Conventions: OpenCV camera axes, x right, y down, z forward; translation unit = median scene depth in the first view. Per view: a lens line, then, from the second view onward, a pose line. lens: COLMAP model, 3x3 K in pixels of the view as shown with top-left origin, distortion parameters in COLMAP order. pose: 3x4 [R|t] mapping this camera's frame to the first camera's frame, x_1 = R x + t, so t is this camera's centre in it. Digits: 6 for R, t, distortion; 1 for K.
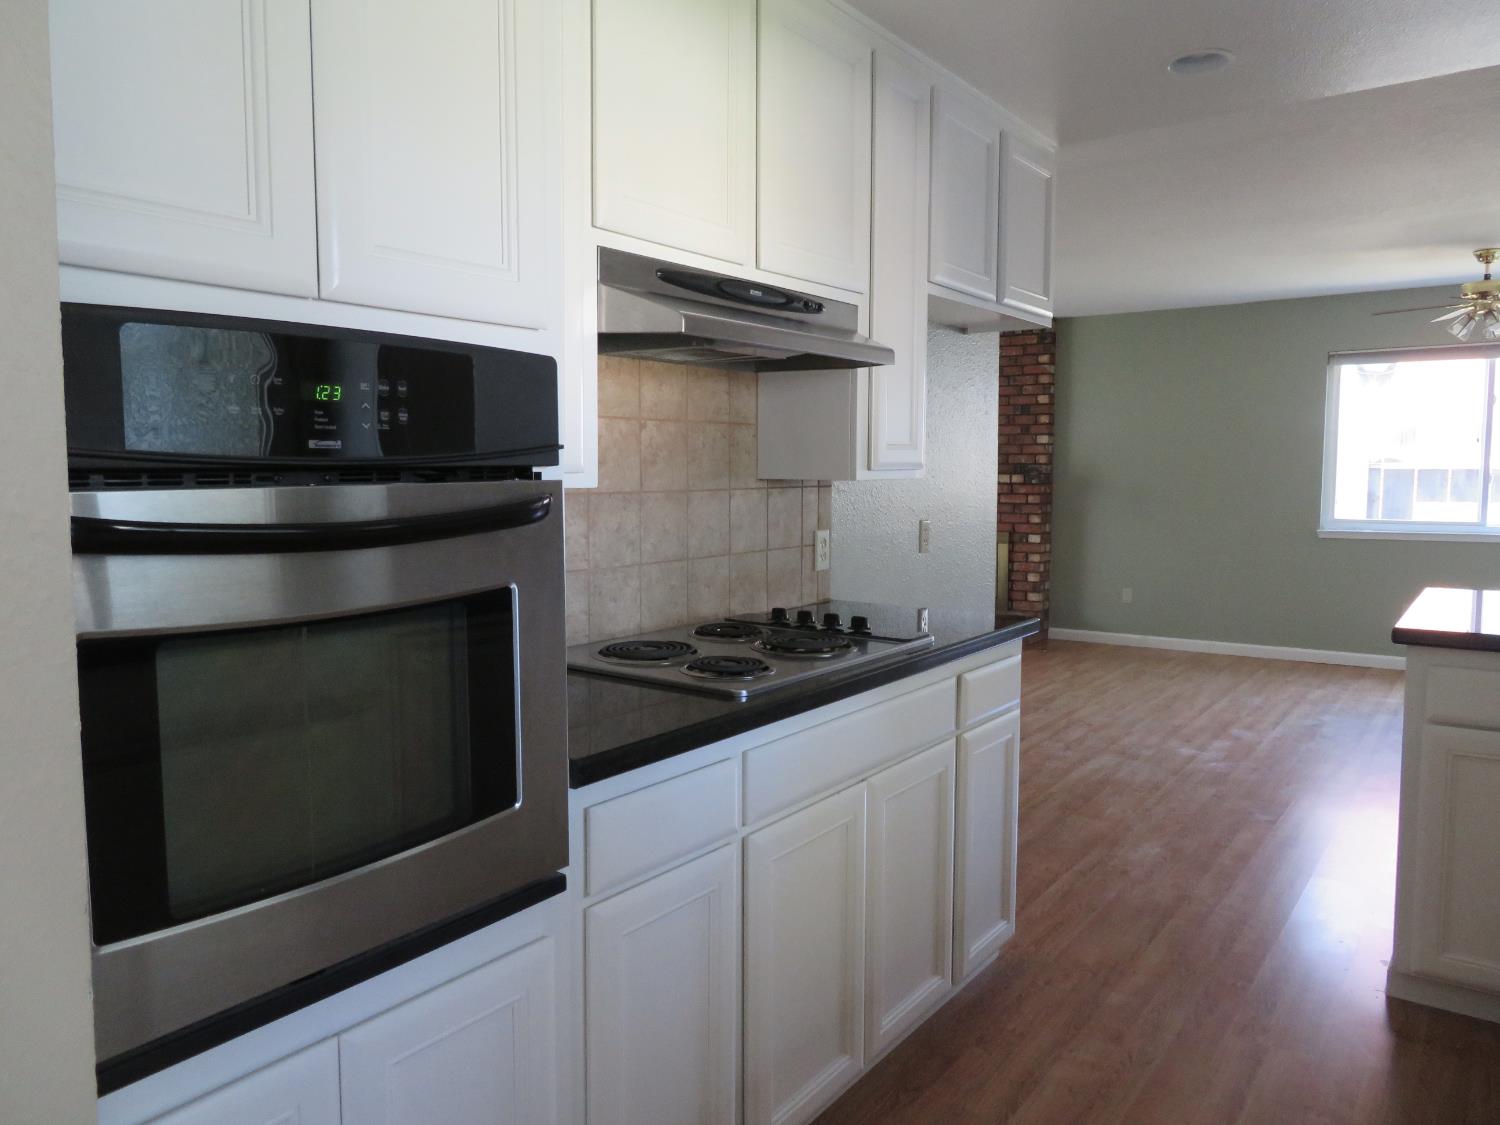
lens RADIAL K [[1082.9, 0, 750.0], [0, 1082.9, 562.5], [0, 0, 1]] dist [-0.023608, -0.002878]
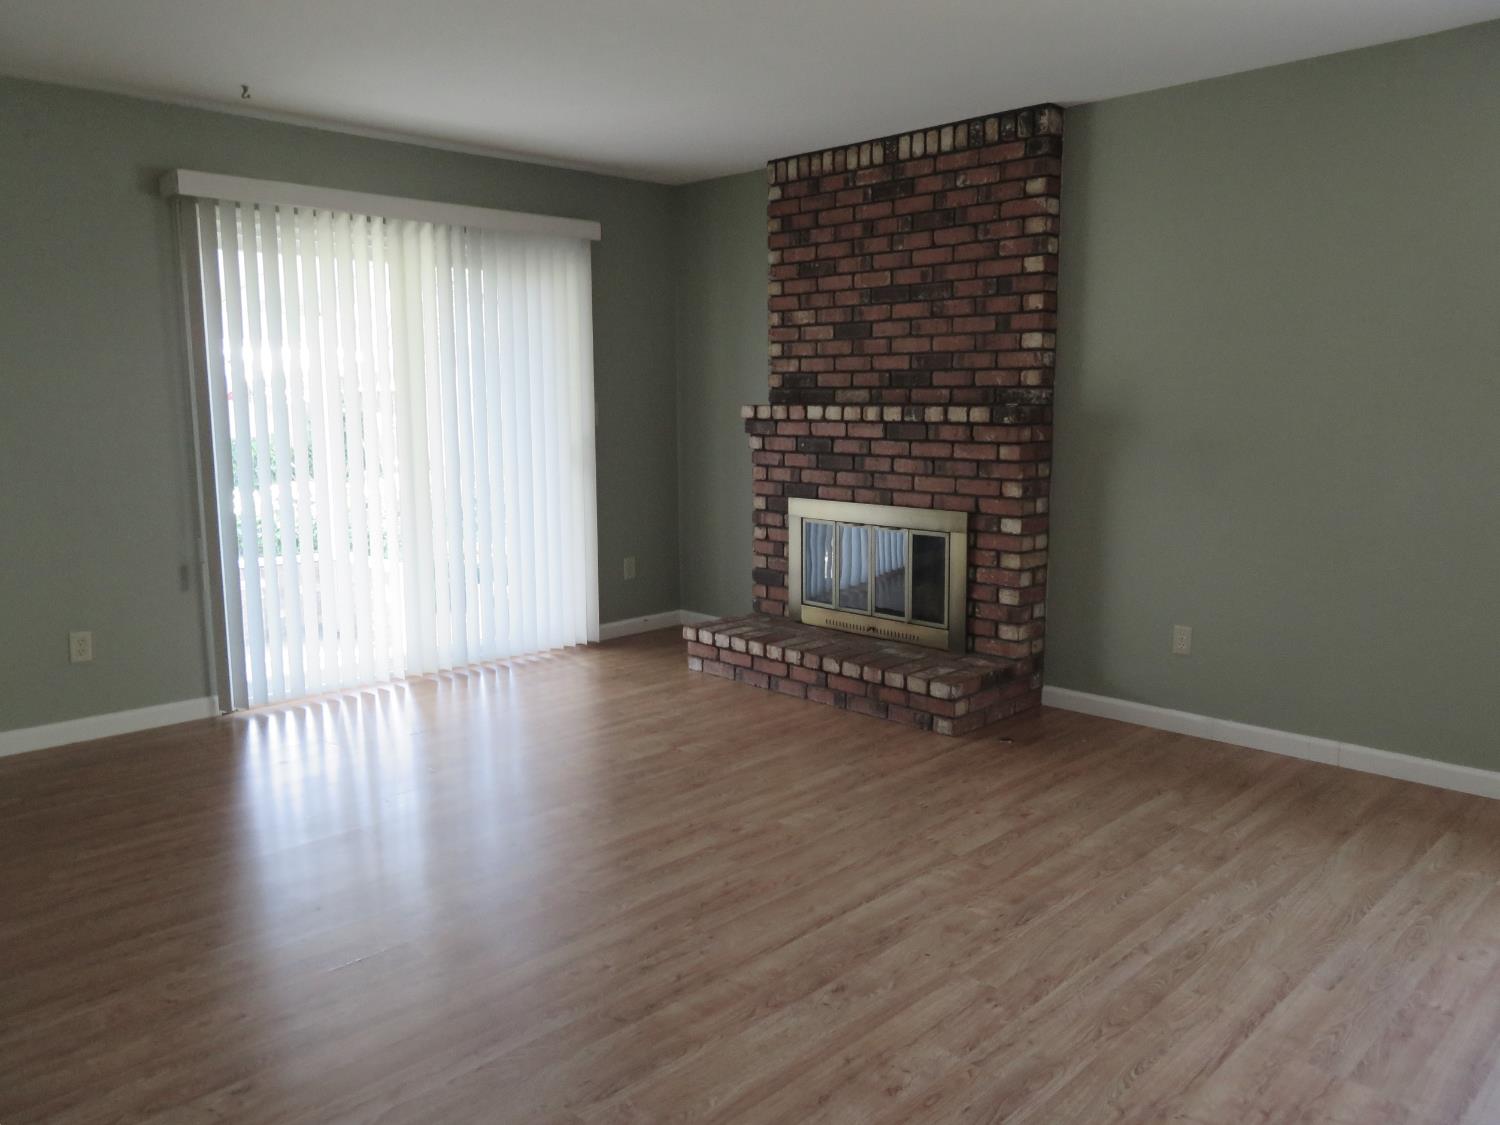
lens RADIAL K [[1117.0, 0, 750.0], [0, 1117.0, 562.5], [0, 0, 1]] dist [-0.014307, -0.001490]
pose [[0.987848, 0.017703, -0.154412, 0.220526], [-0.008774, 0.998260, 0.058317, -0.035272], [0.155176, -0.056253, 0.986284, 0.428706]]
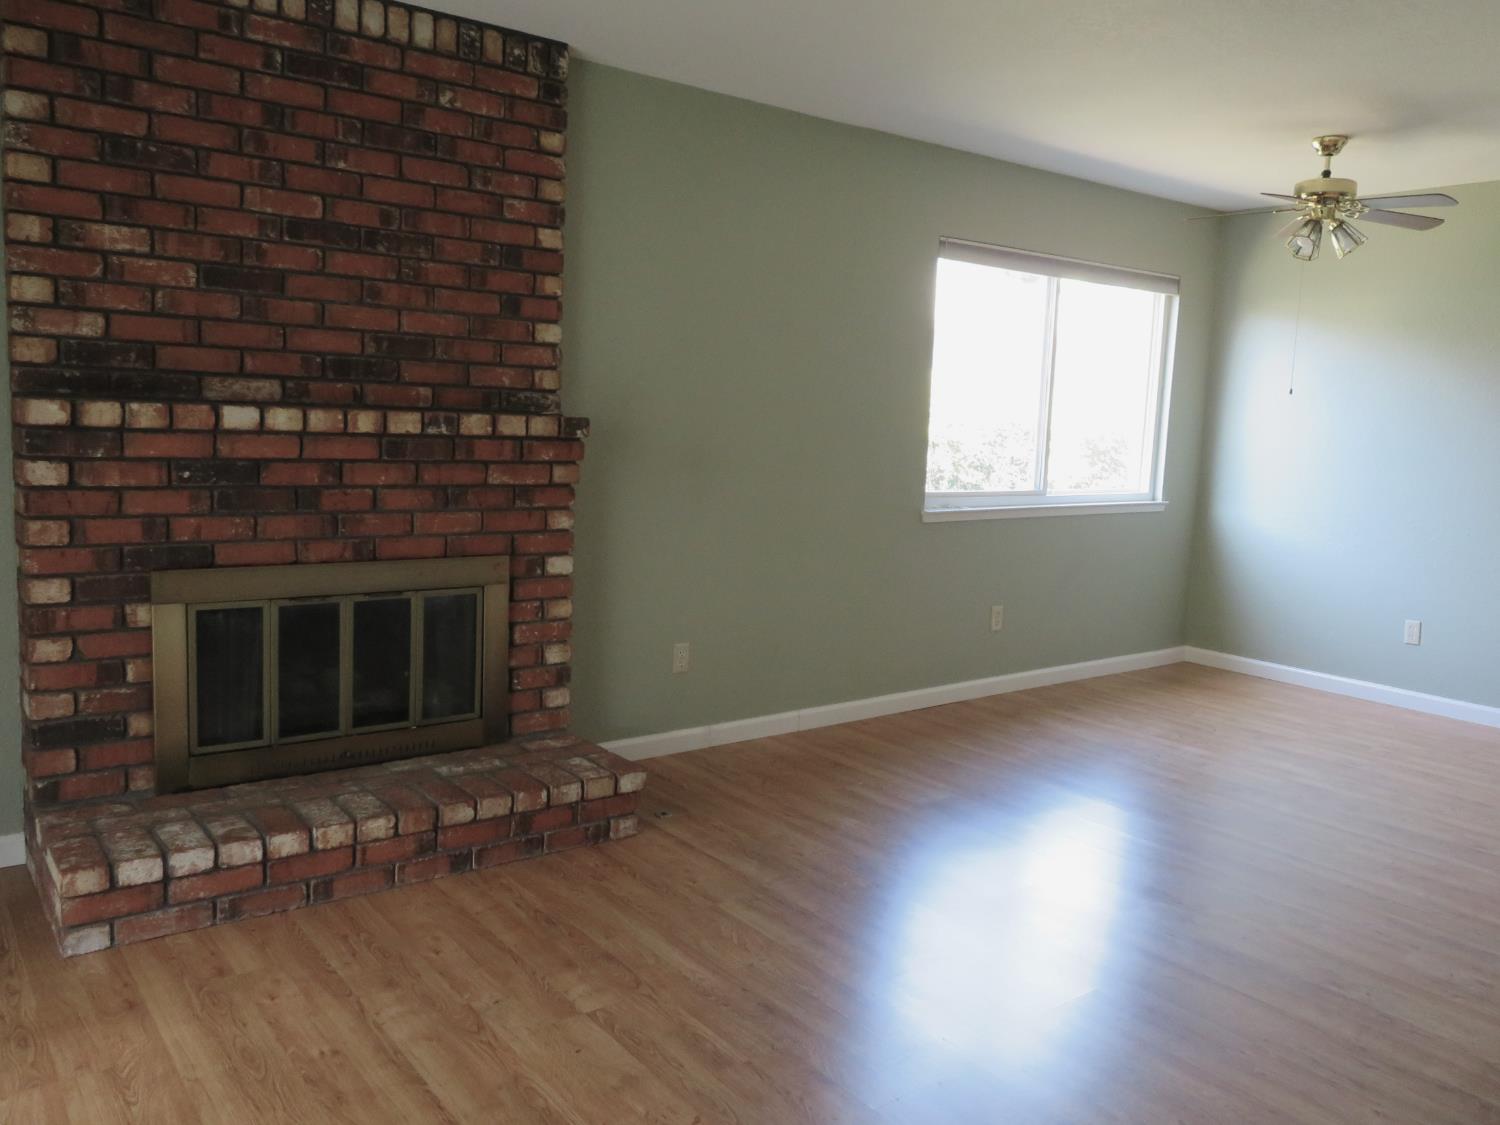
lens RADIAL K [[1167.5, 0, 750.0], [0, 1167.5, 562.5], [0, 0, 1]] dist [-0.018970, 0.004781]
pose [[0.279762, -0.113414, 0.953347, -0.160168], [0.044998, 0.993456, 0.104981, -0.068727], [-0.959014, 0.013530, 0.283034, 0.795088]]
